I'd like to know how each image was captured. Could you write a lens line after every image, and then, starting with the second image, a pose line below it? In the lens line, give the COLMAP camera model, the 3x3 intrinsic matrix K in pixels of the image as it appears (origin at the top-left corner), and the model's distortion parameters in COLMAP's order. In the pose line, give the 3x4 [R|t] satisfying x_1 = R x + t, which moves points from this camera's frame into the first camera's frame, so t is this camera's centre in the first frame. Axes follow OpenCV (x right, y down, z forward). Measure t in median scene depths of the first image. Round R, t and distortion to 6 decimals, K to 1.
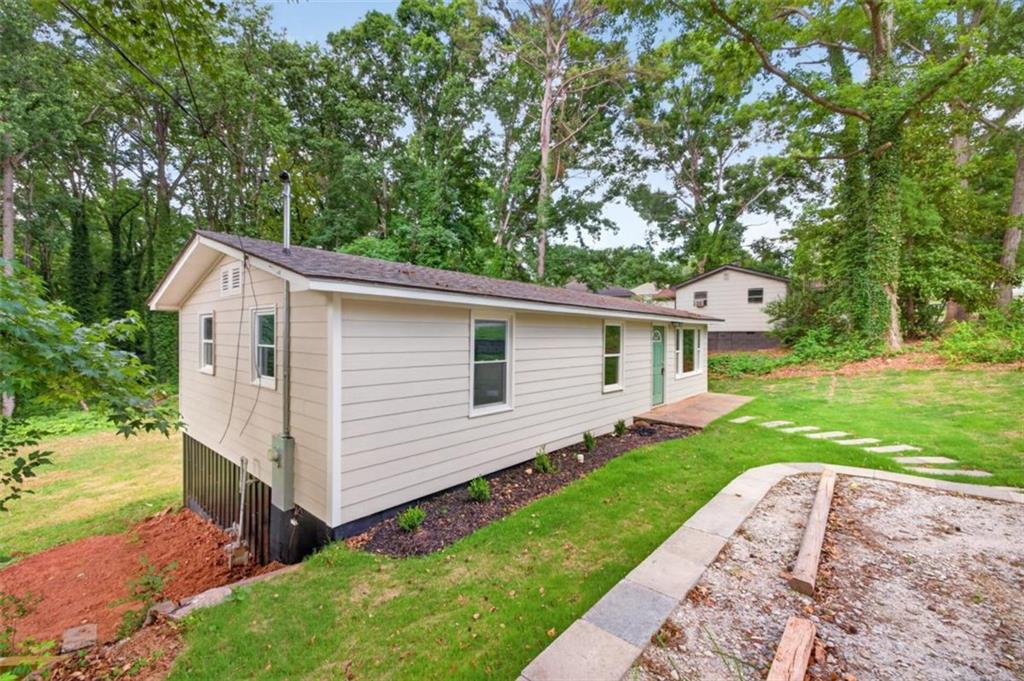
lens RADIAL K [[427.2, 0, 512.0], [0, 427.2, 340.5], [0, 0, 1]] dist [0.002789, 0.000070]
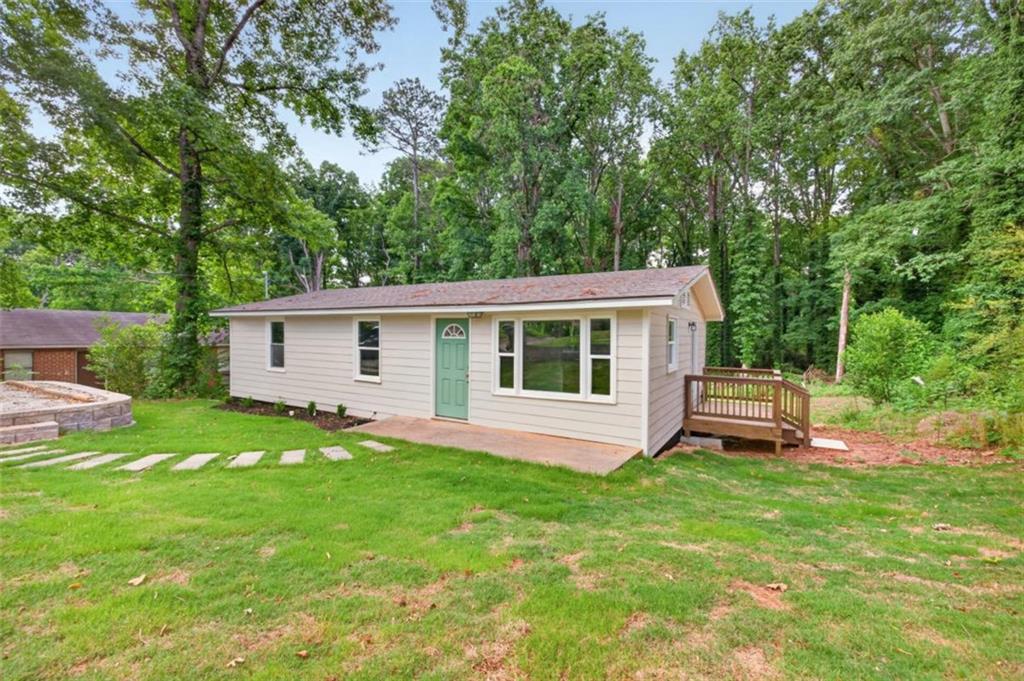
lens RADIAL K [[427.2, 0, 512.0], [0, 427.2, 340.5], [0, 0, 1]] dist [0.002789, 0.000070]
pose [[0.179872, 0.006431, -0.983669, 1.306690], [-0.016678, 0.999855, 0.003487, 0.008039], [0.983549, 0.015778, 0.179953, 1.132244]]
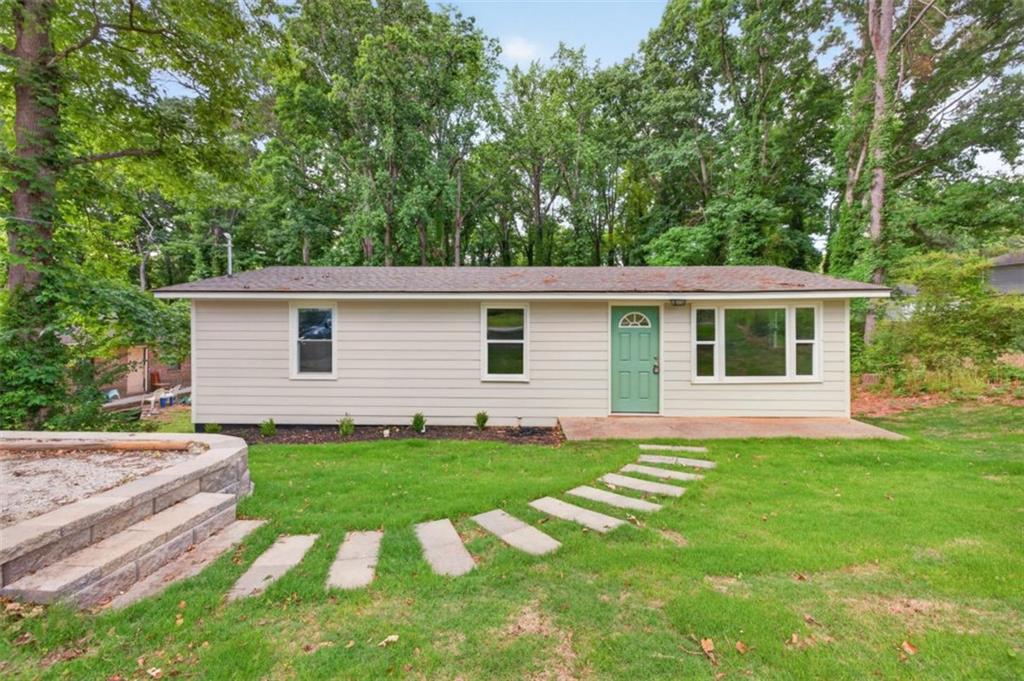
lens RADIAL K [[432.4, 0, 516.1], [0, 432.4, 329.5], [0, 0, 1]] dist [0.001015, 0.000065]
pose [[0.632935, -0.010837, -0.774129, 0.909852], [0.000322, 0.999906, -0.013734, 0.024121], [0.774205, 0.008444, 0.632879, 0.448389]]
